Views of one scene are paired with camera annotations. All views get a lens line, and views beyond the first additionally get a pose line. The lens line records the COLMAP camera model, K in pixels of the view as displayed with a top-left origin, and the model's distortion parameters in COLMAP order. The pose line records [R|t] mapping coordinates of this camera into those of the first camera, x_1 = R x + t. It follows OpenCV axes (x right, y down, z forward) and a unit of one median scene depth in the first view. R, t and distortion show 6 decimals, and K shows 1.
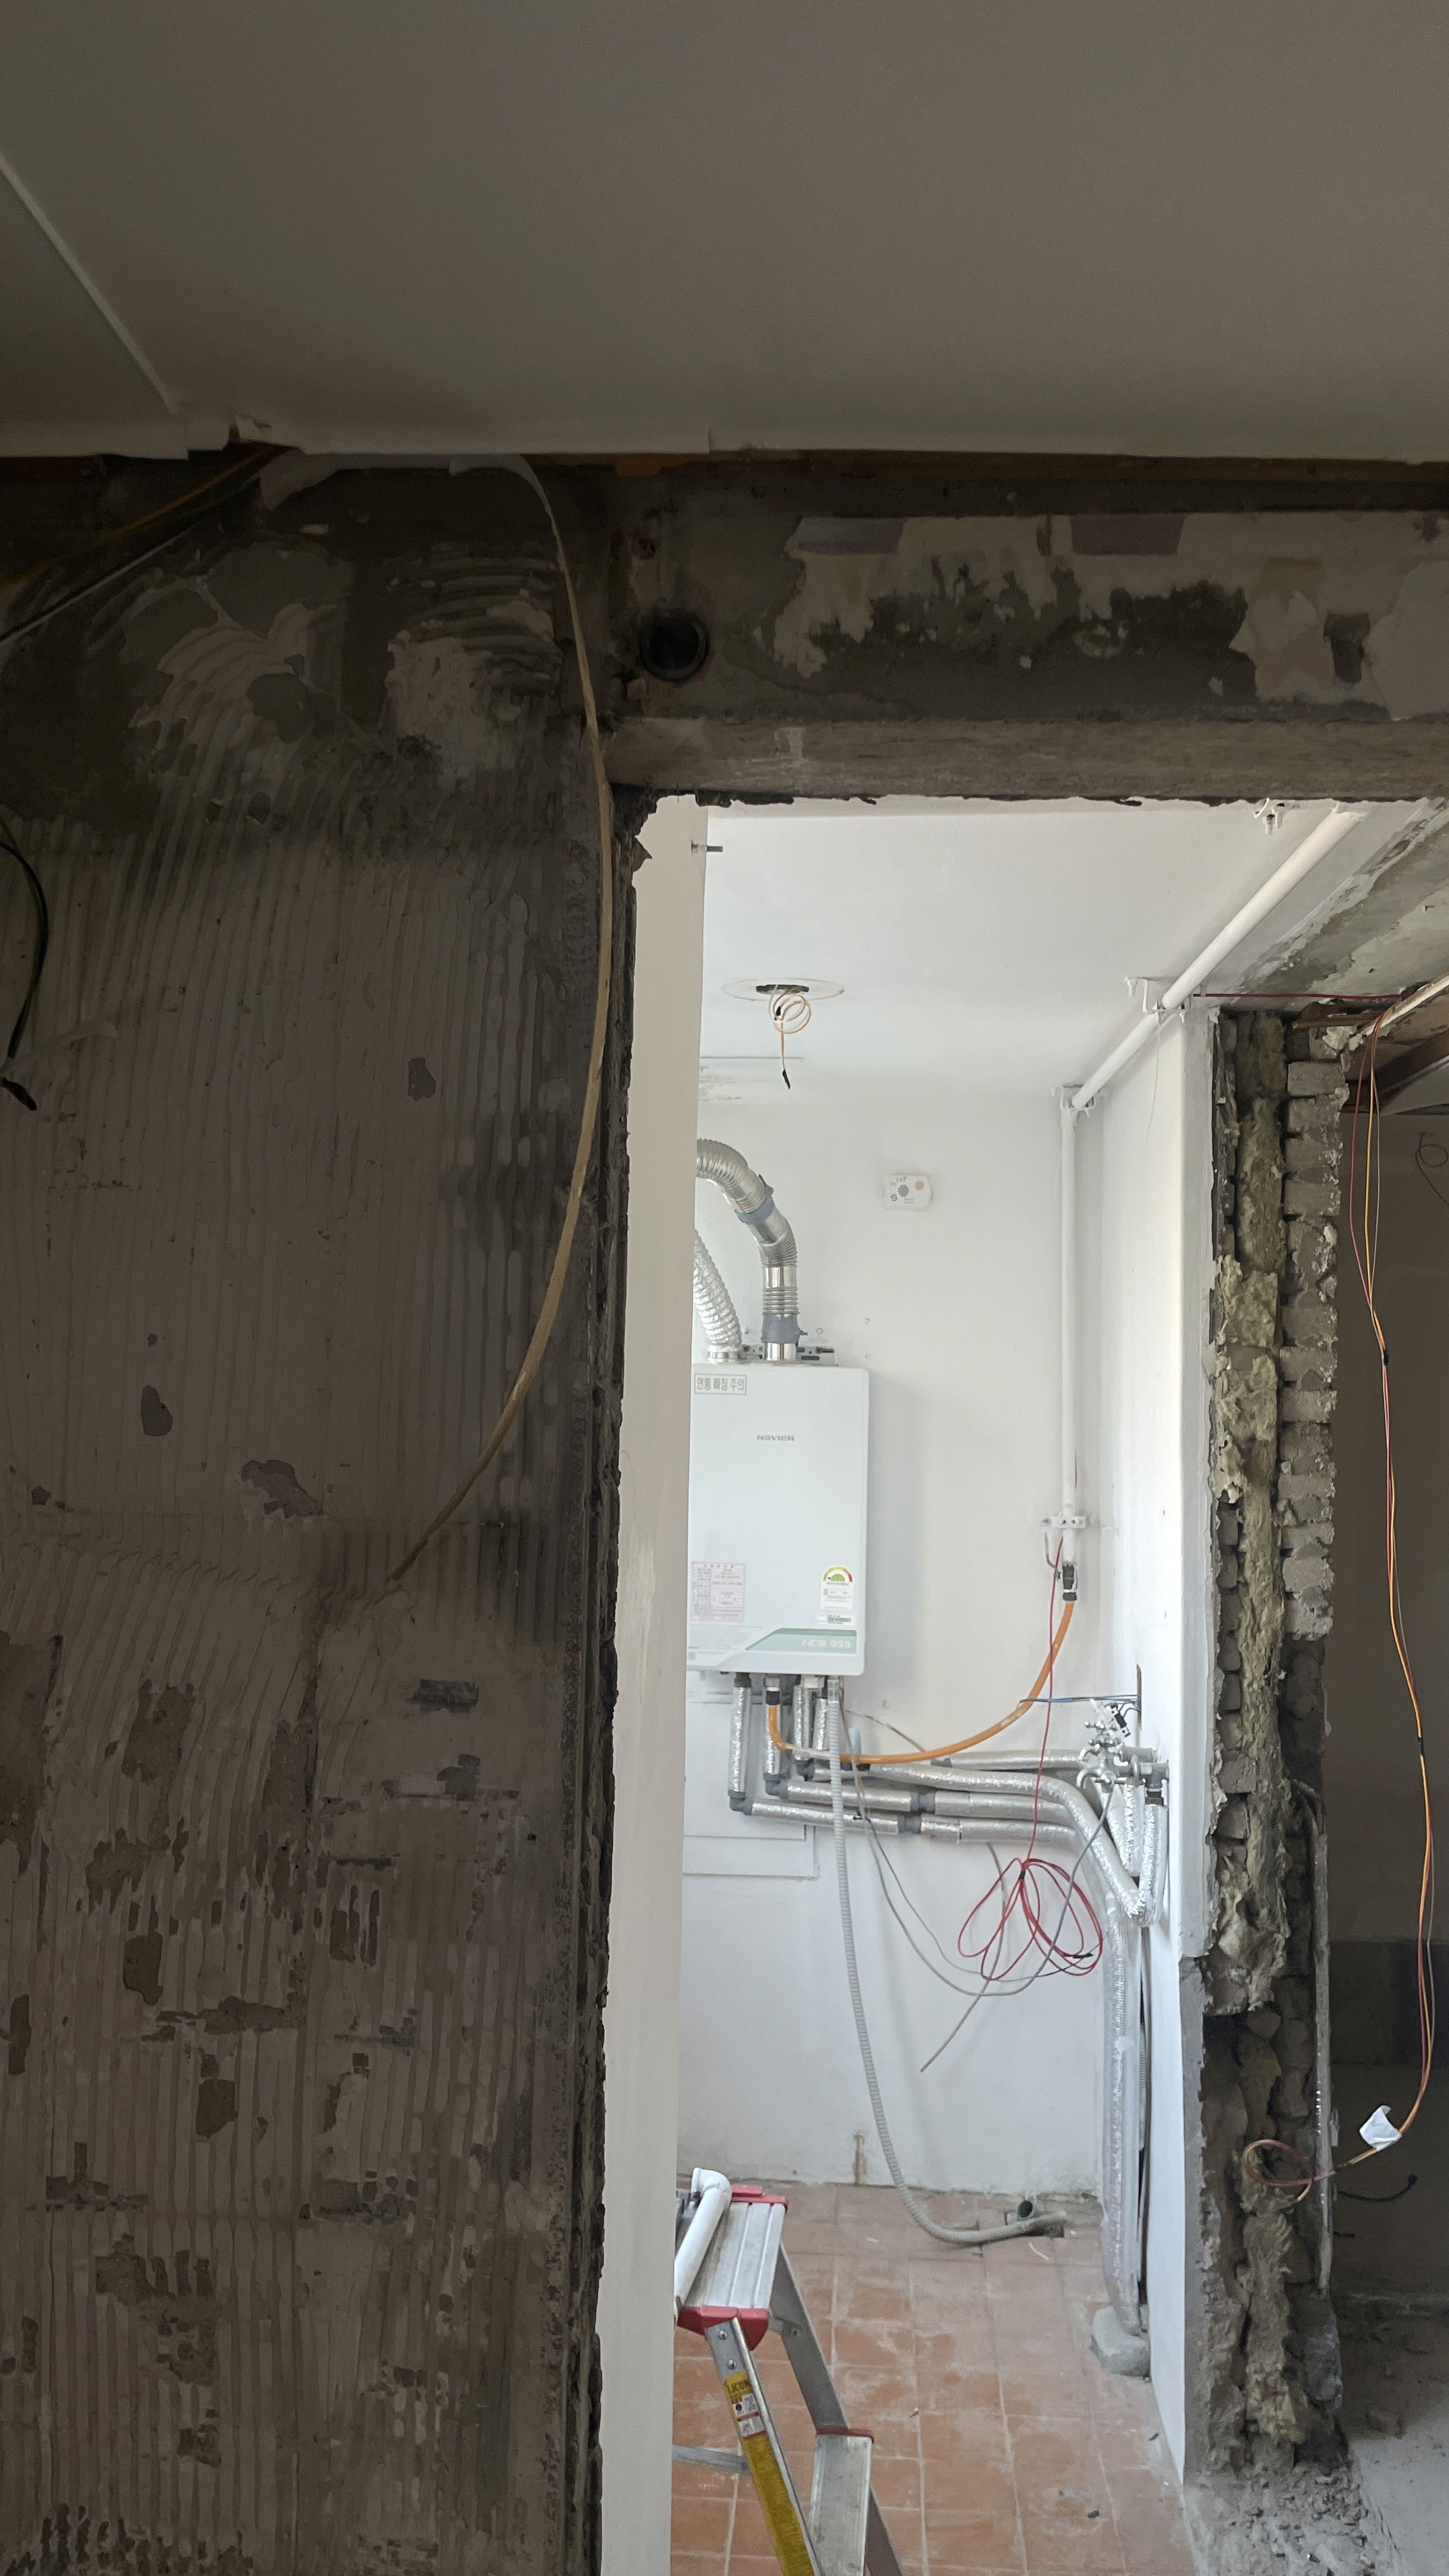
lens RADIAL K [[2073.9, 0, 705.1], [0, 2073.9, 1344.3], [0, 0, 1]] dist [0.102687, -0.133904]
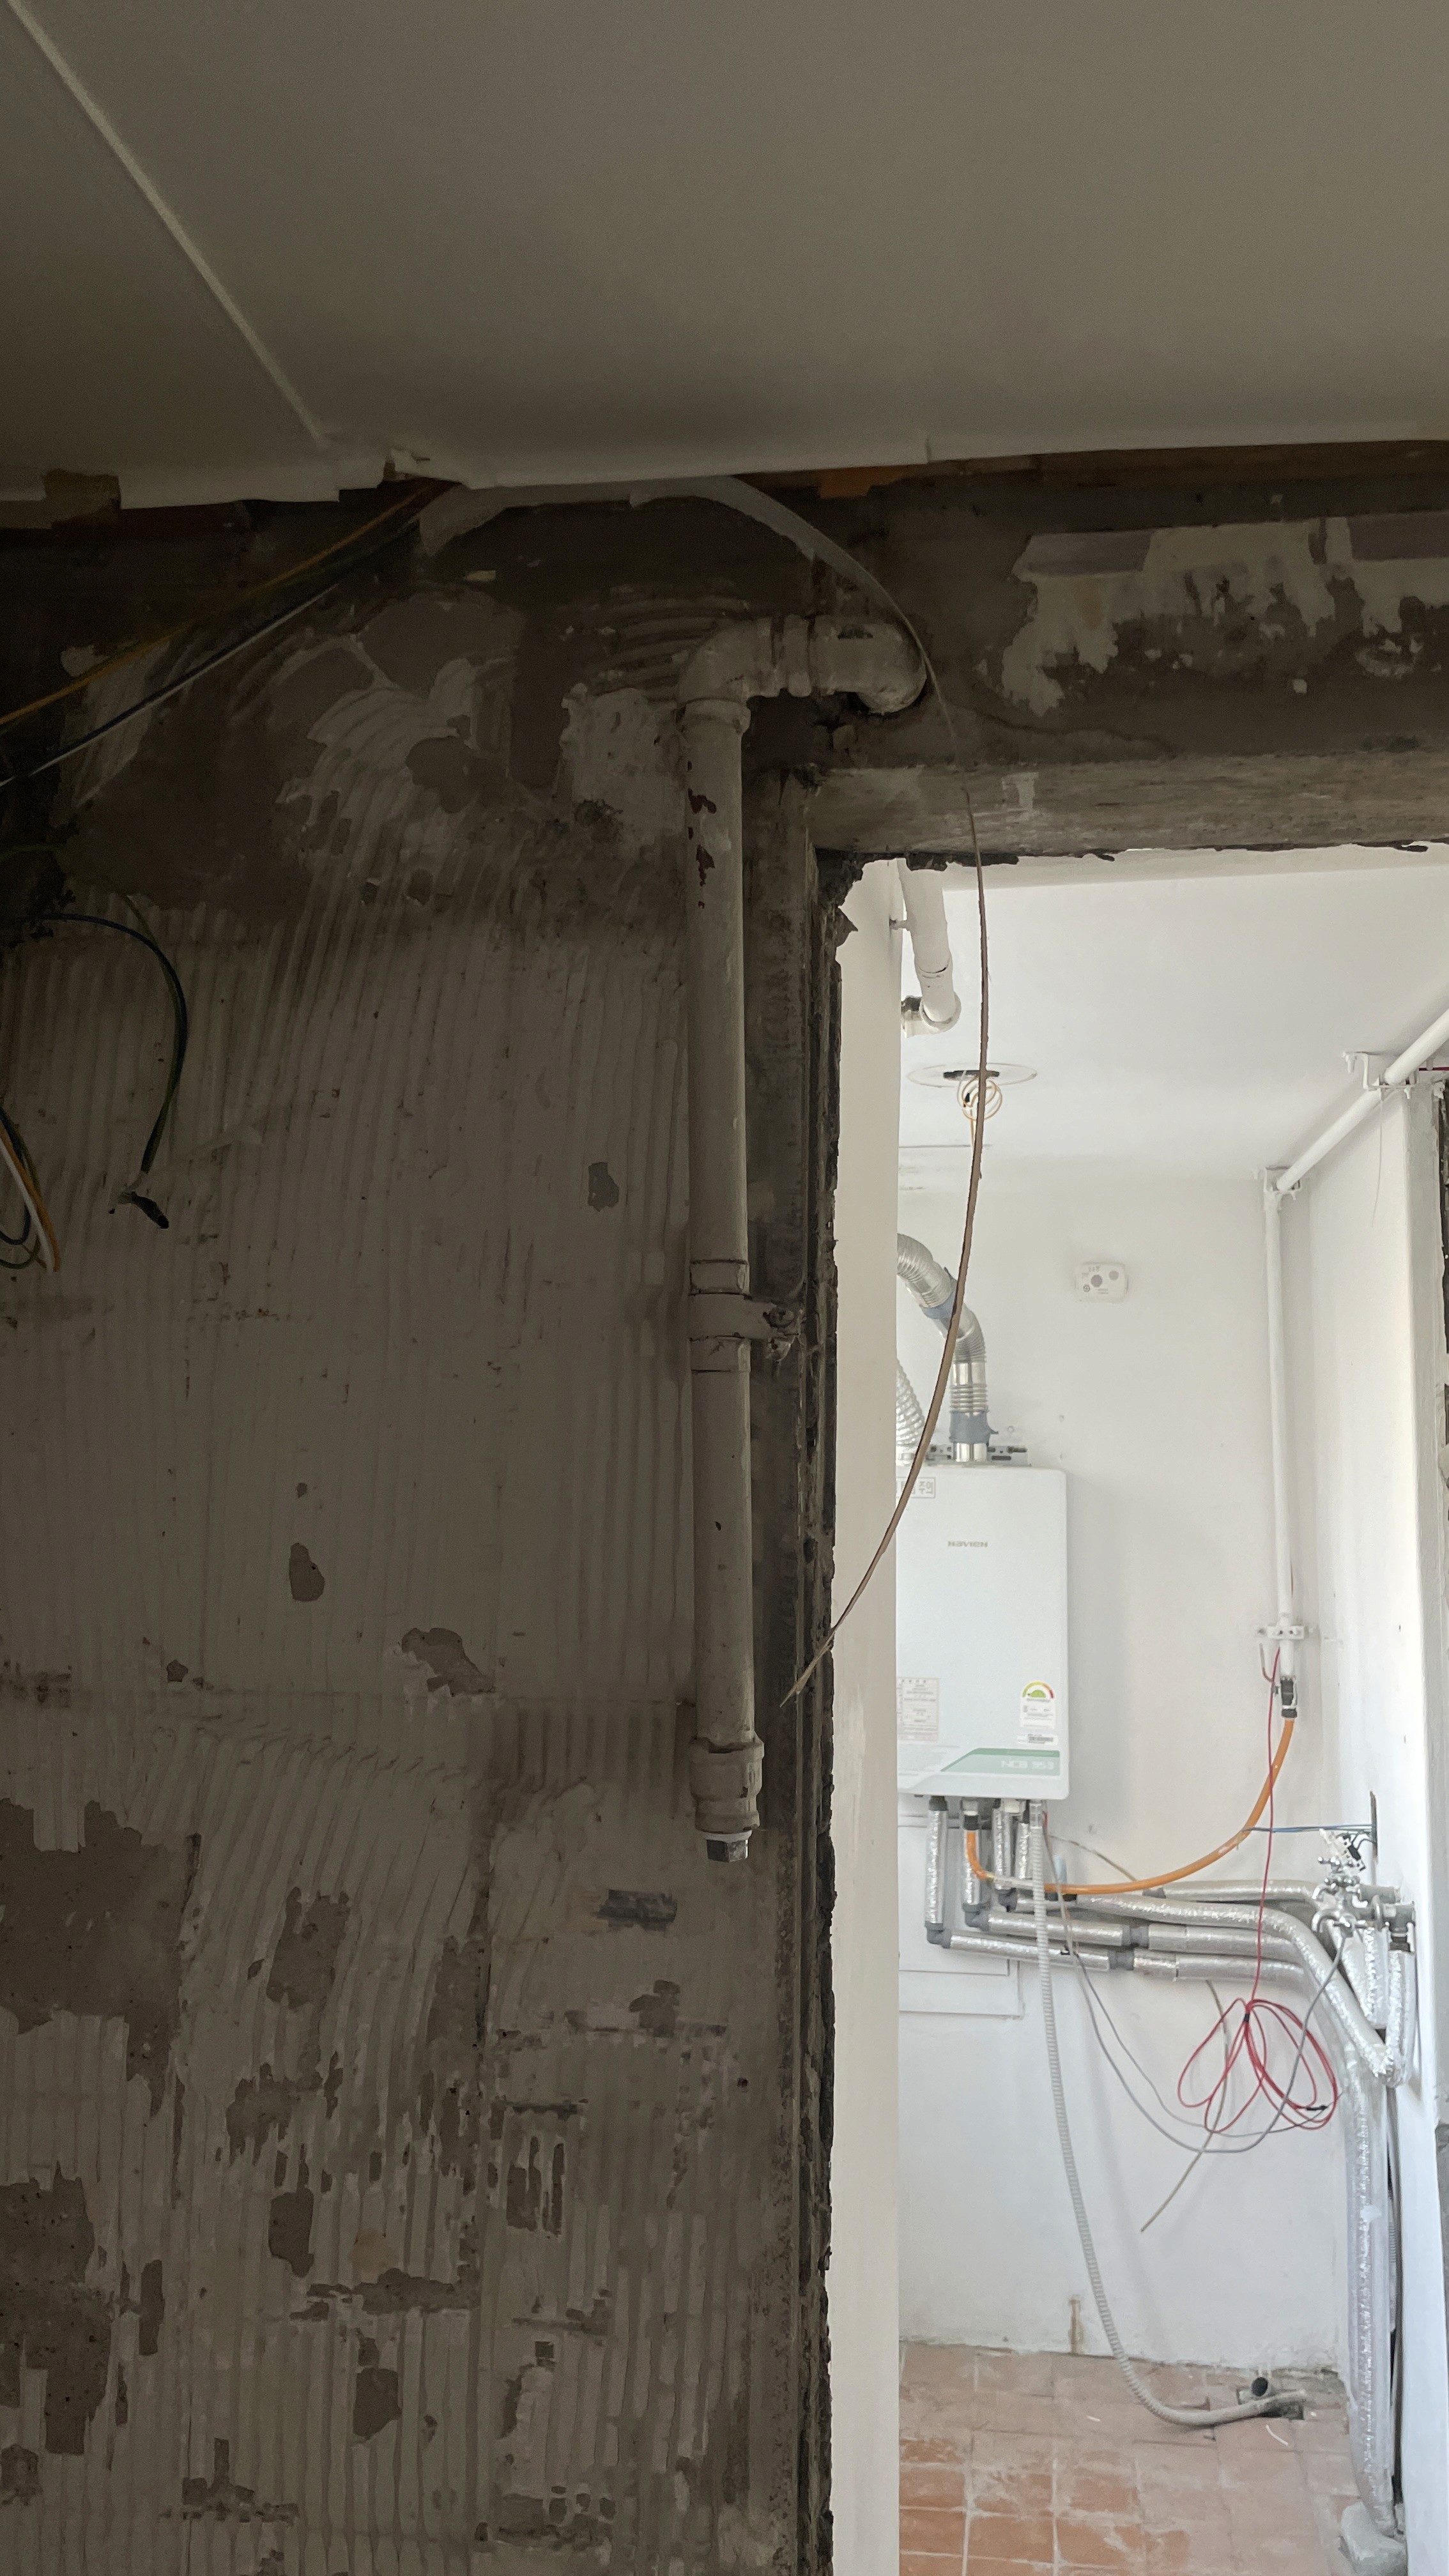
lens RADIAL K [[2073.9, 0, 705.1], [0, 2073.9, 1344.3], [0, 0, 1]] dist [0.102687, -0.133904]
pose [[0.996549, -0.015194, -0.081600, -0.022919], [0.011704, 0.999003, -0.043070, -0.022655], [0.082173, 0.041967, 0.995734, 0.135594]]
